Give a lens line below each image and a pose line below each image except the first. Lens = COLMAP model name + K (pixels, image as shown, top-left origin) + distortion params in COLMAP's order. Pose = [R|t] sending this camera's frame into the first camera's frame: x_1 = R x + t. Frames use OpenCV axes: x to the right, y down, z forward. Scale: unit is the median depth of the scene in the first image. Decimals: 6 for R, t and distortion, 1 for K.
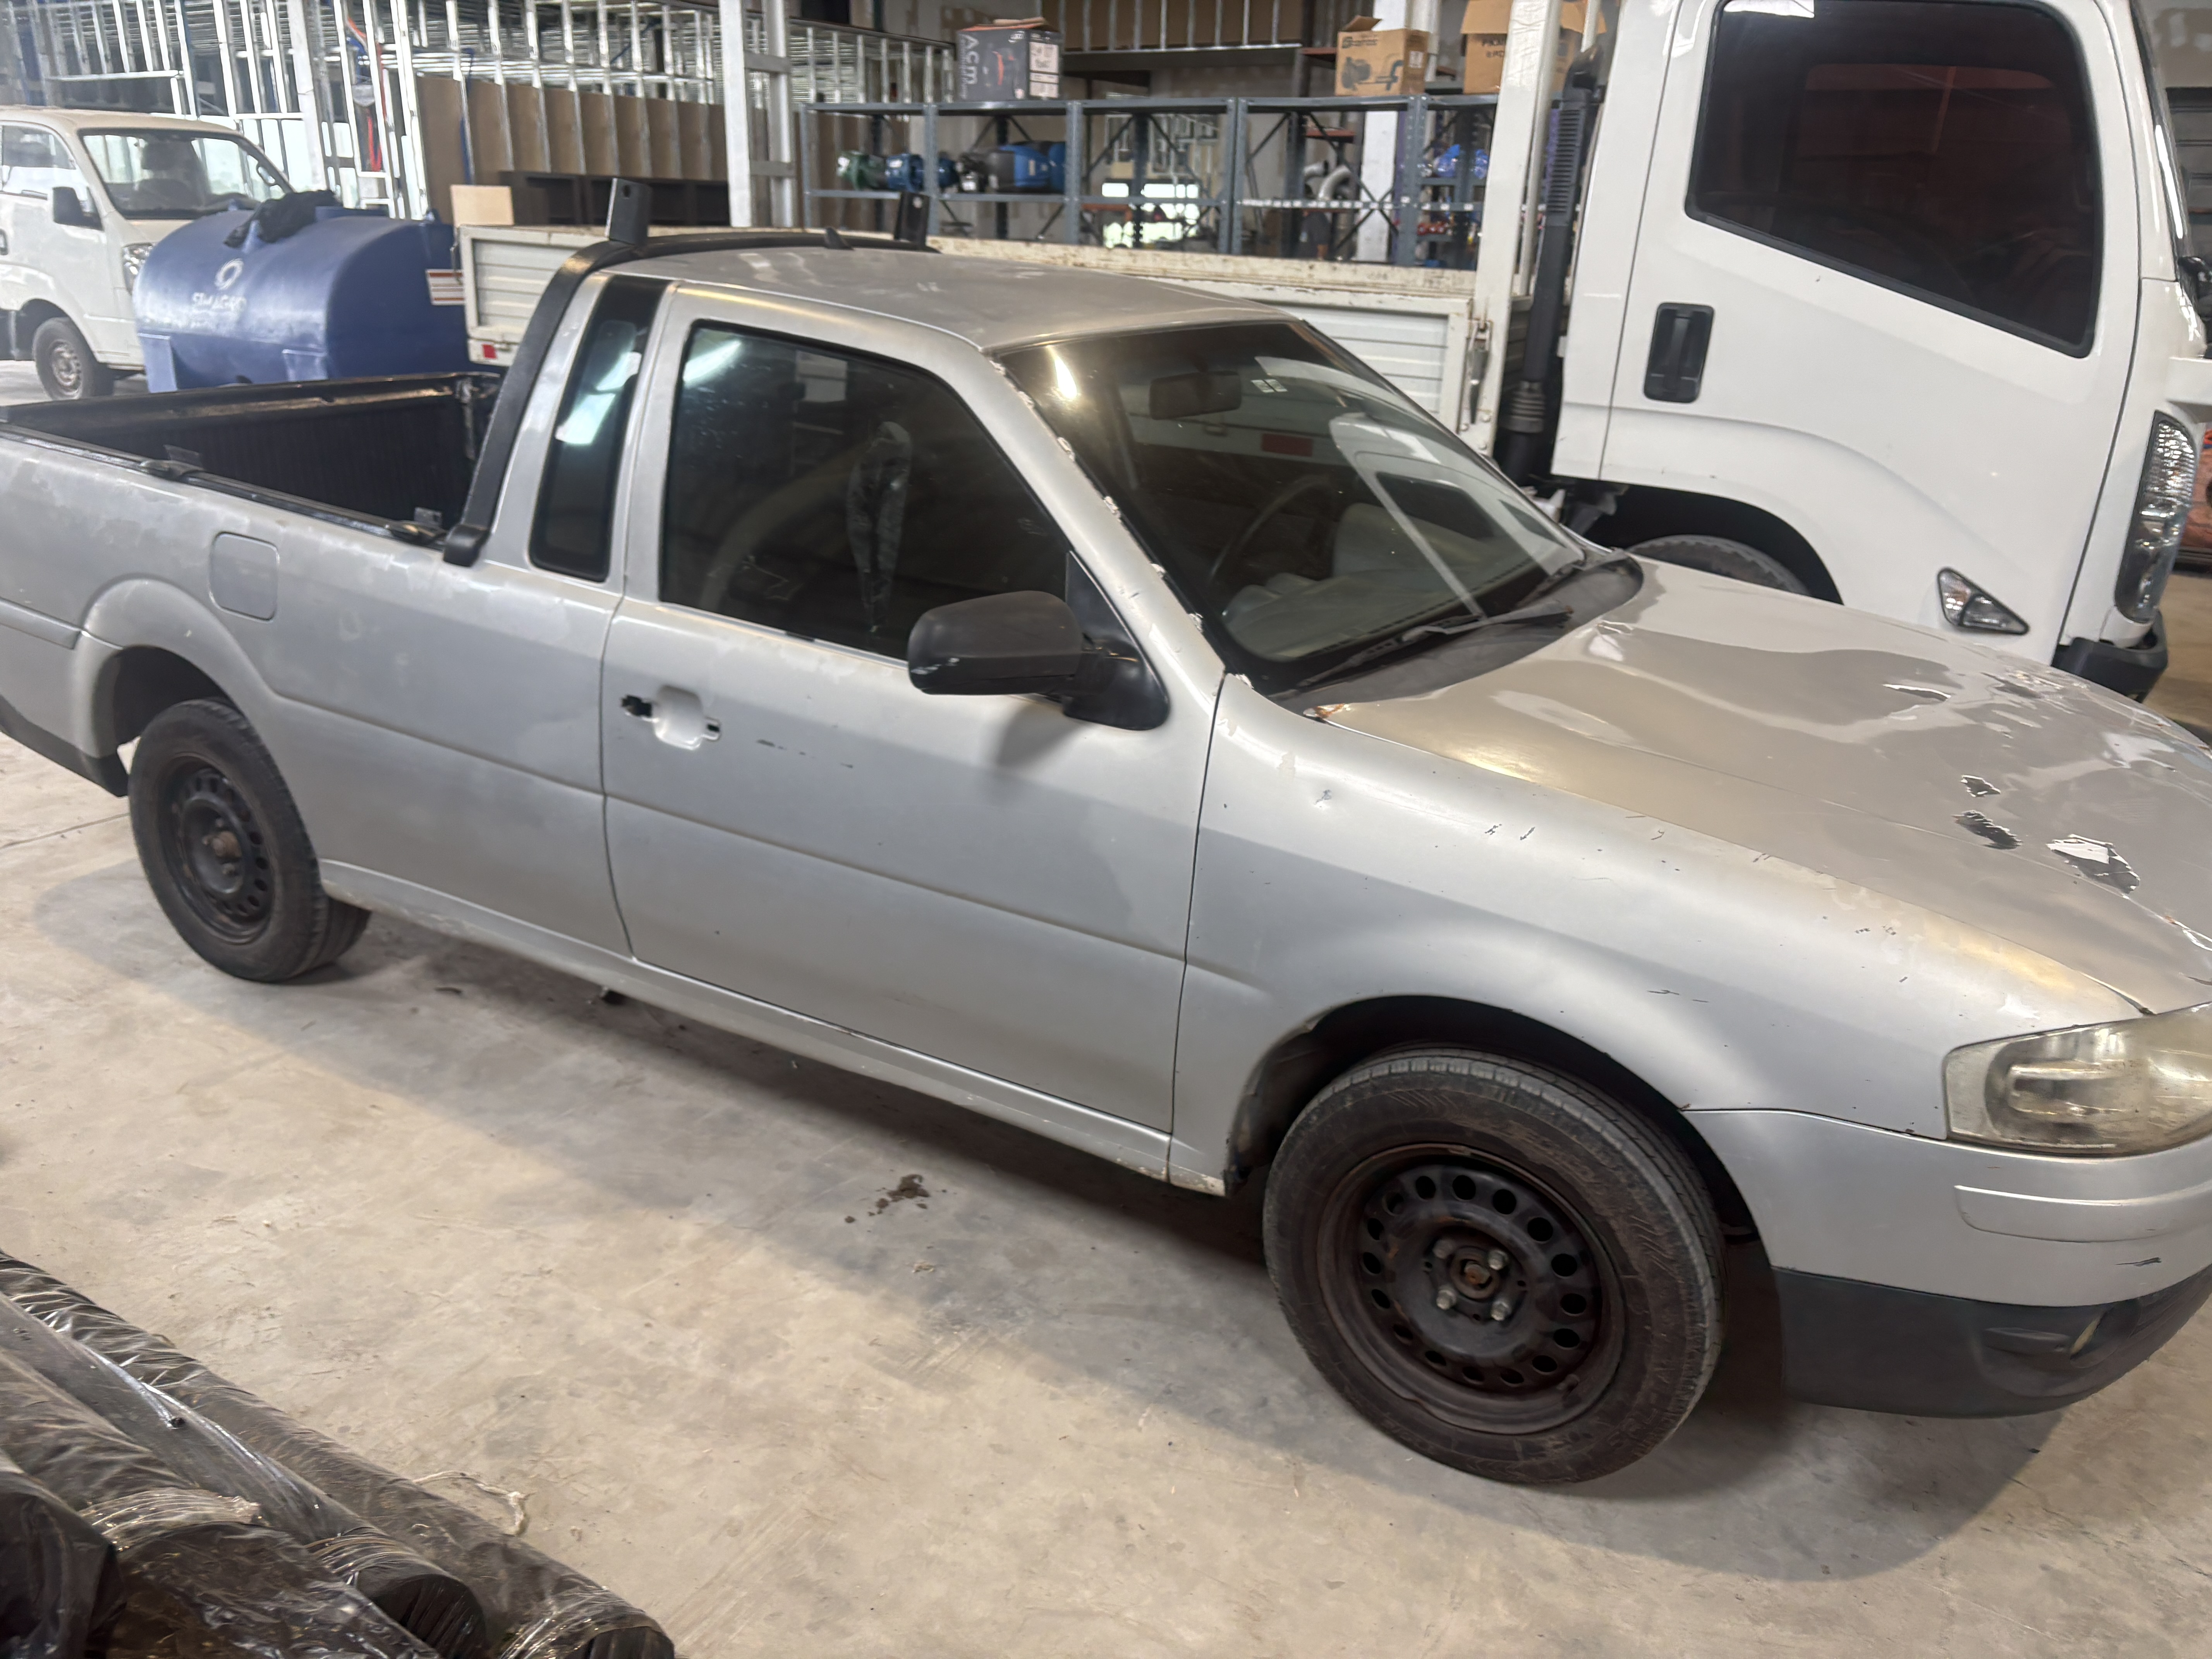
lens RADIAL K [[1688.2, 0, 1106.5], [0, 1688.2, 839.6], [0, 0, 1]] dist [0.049175, -0.050577]
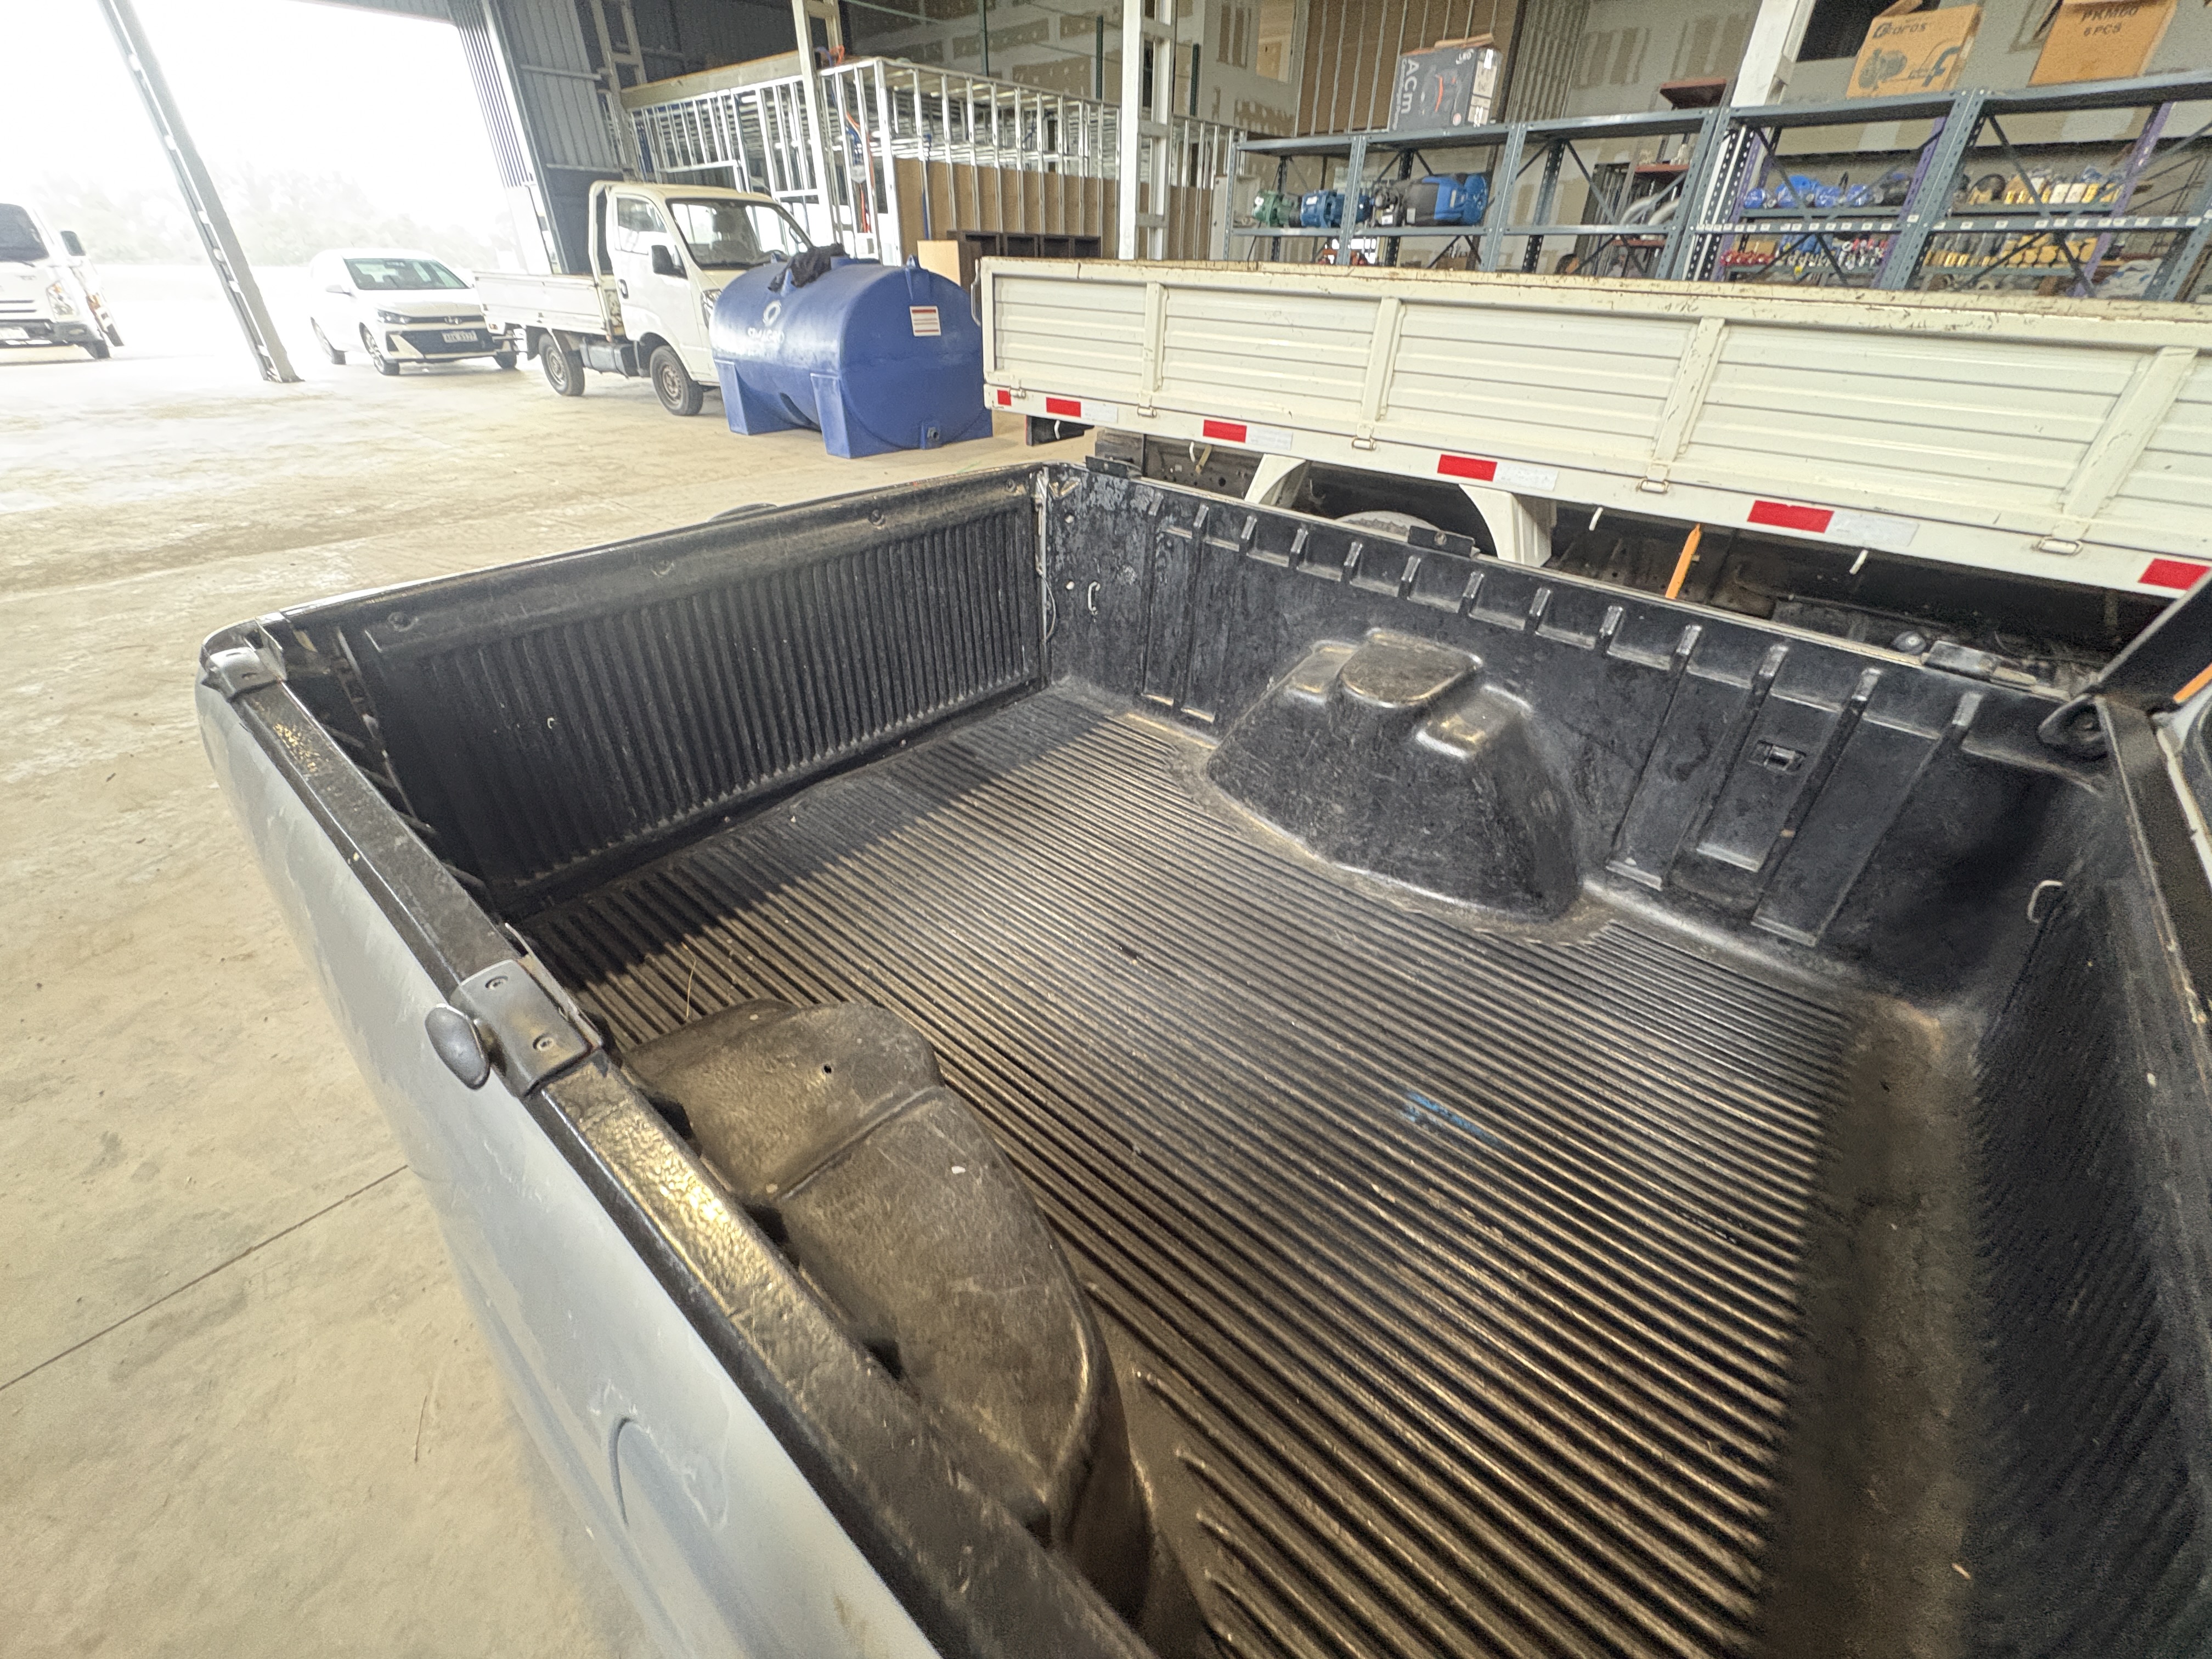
lens RADIAL K [[885.7, 0, 1100.8], [0, 885.7, 831.0], [0, 0, 1]] dist [0.000113, -0.000049]
pose [[0.988501, 0.070721, -0.133659, -0.110810], [-0.040600, 0.975566, 0.215922, -0.077446], [0.145664, -0.208013, 0.967219, 0.227899]]
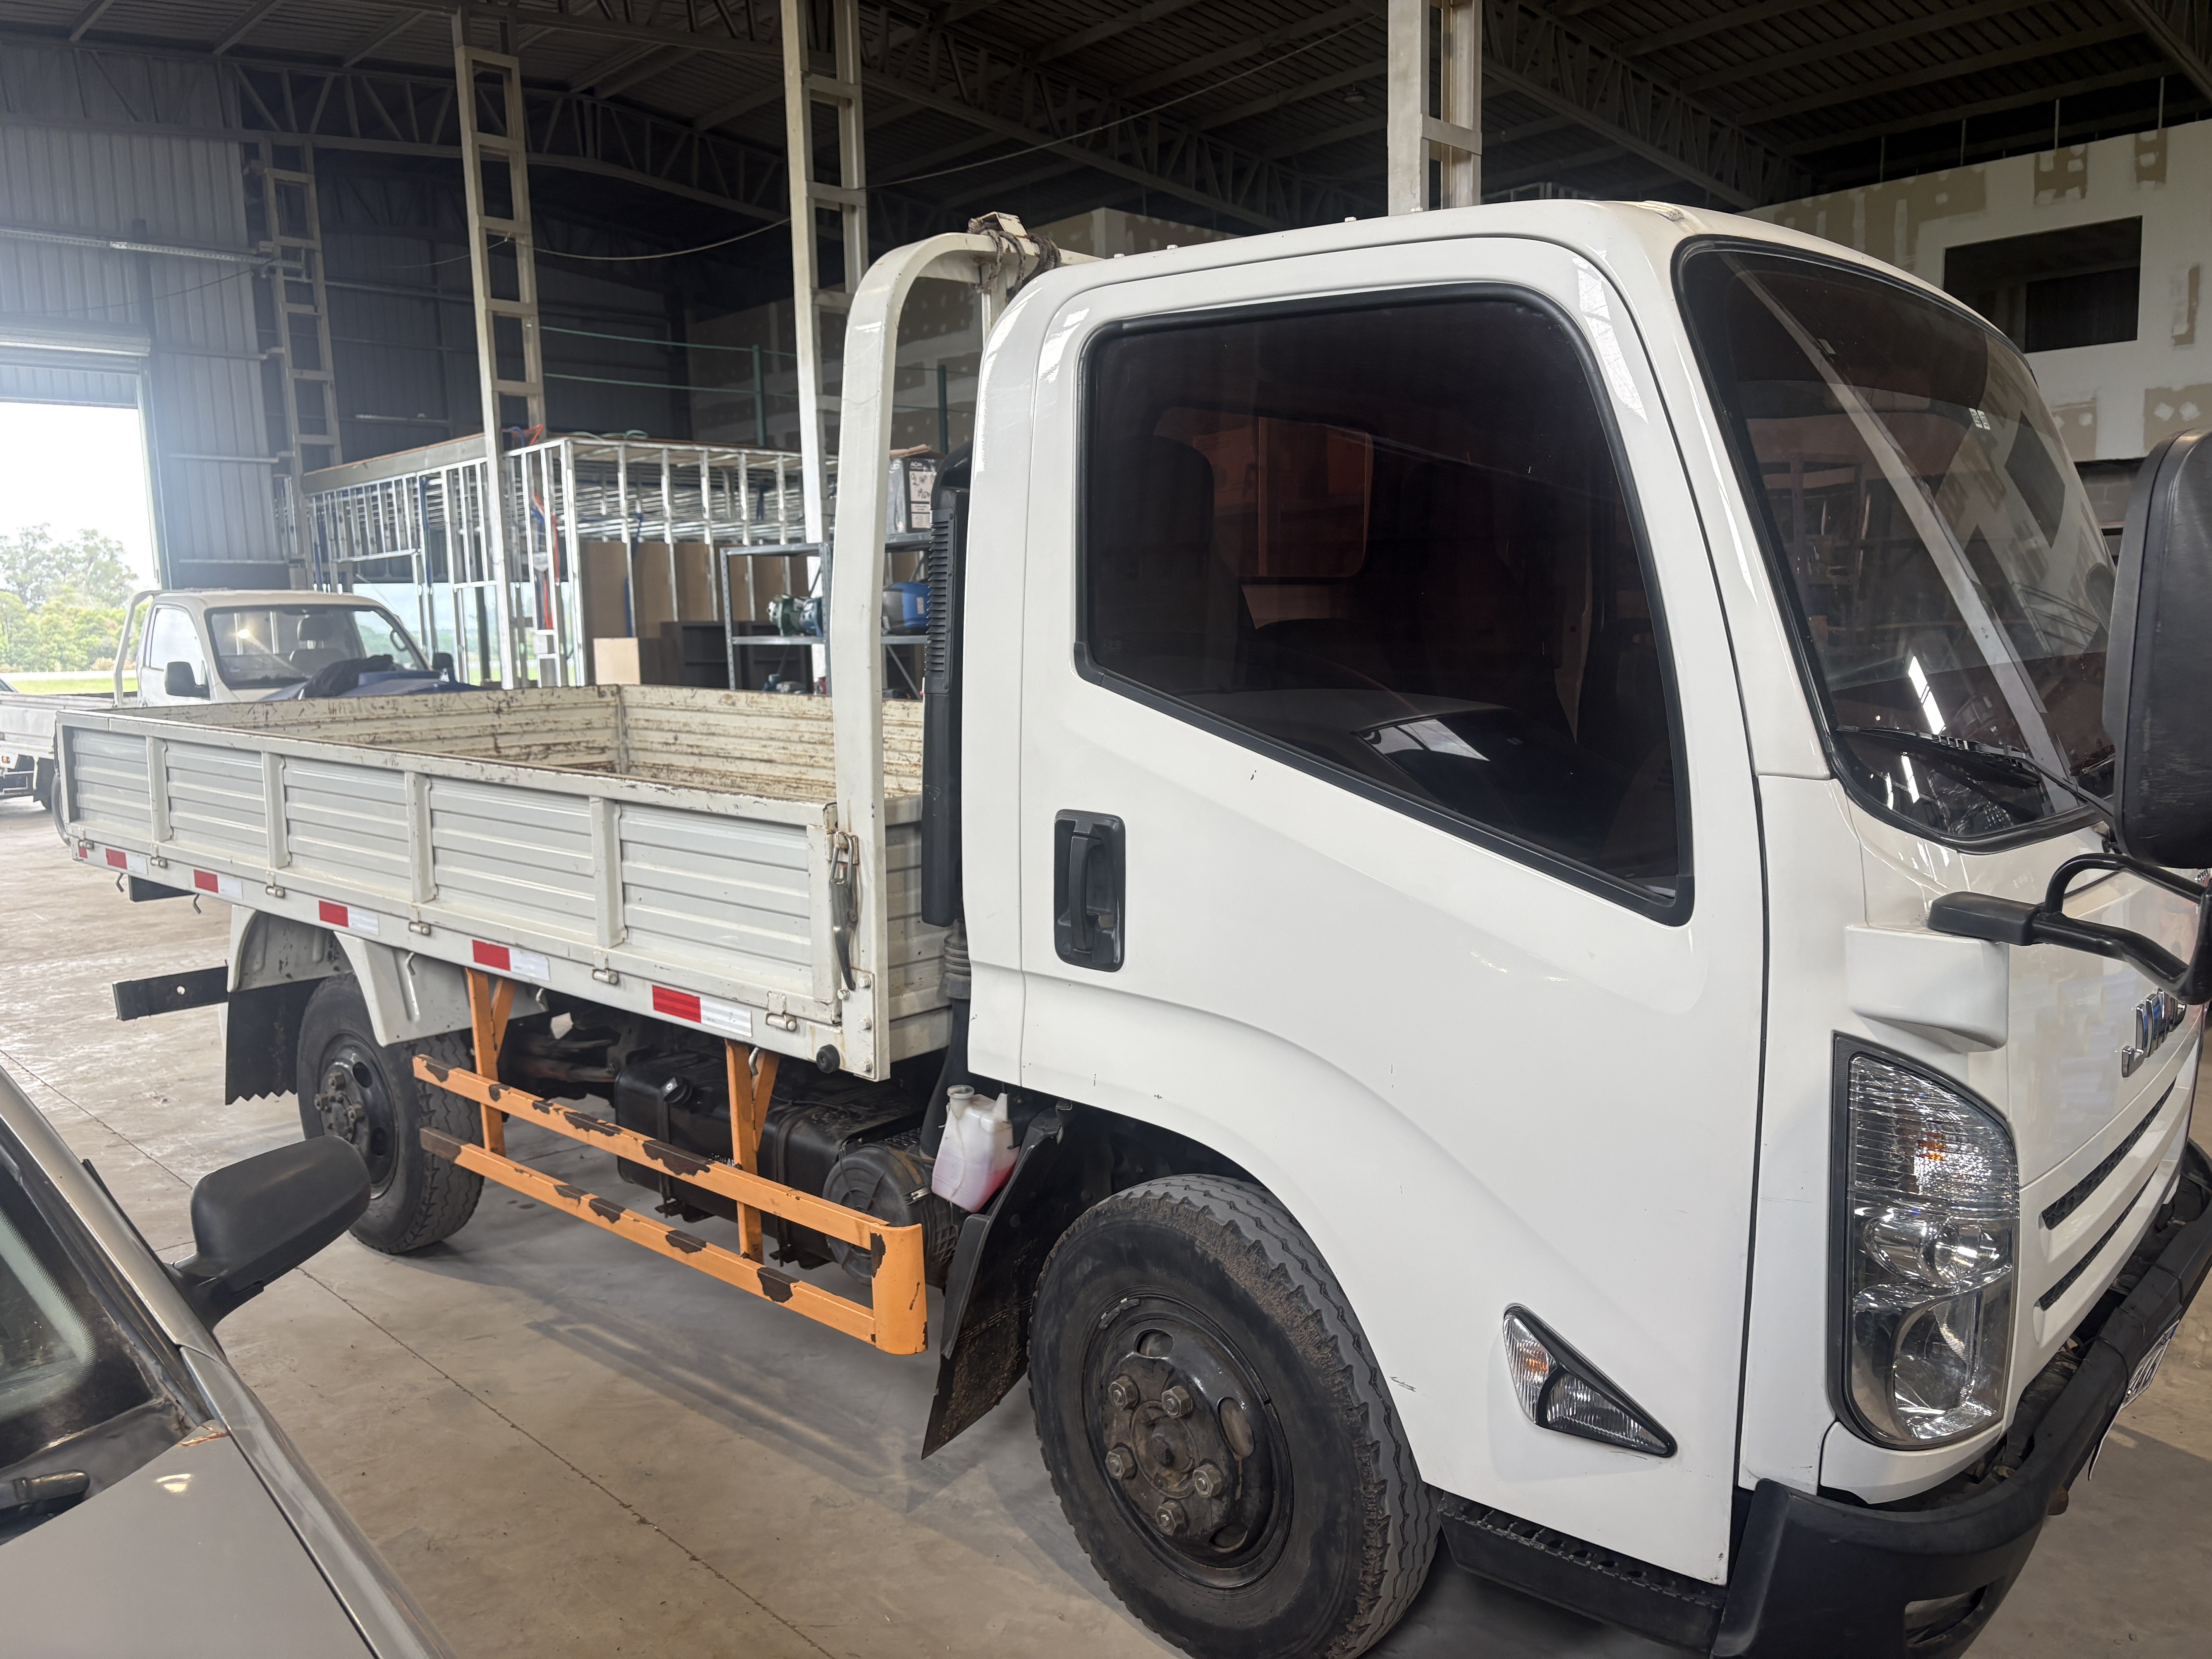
lens RADIAL K [[1688.2, 0, 1106.5], [0, 1688.2, 839.6], [0, 0, 1]] dist [0.049175, -0.050577]
pose [[0.968614, -0.016187, -0.248041, 0.177901], [-0.039562, 0.975118, -0.218128, -0.063543], [0.245400, 0.221095, 0.943873, 0.159512]]
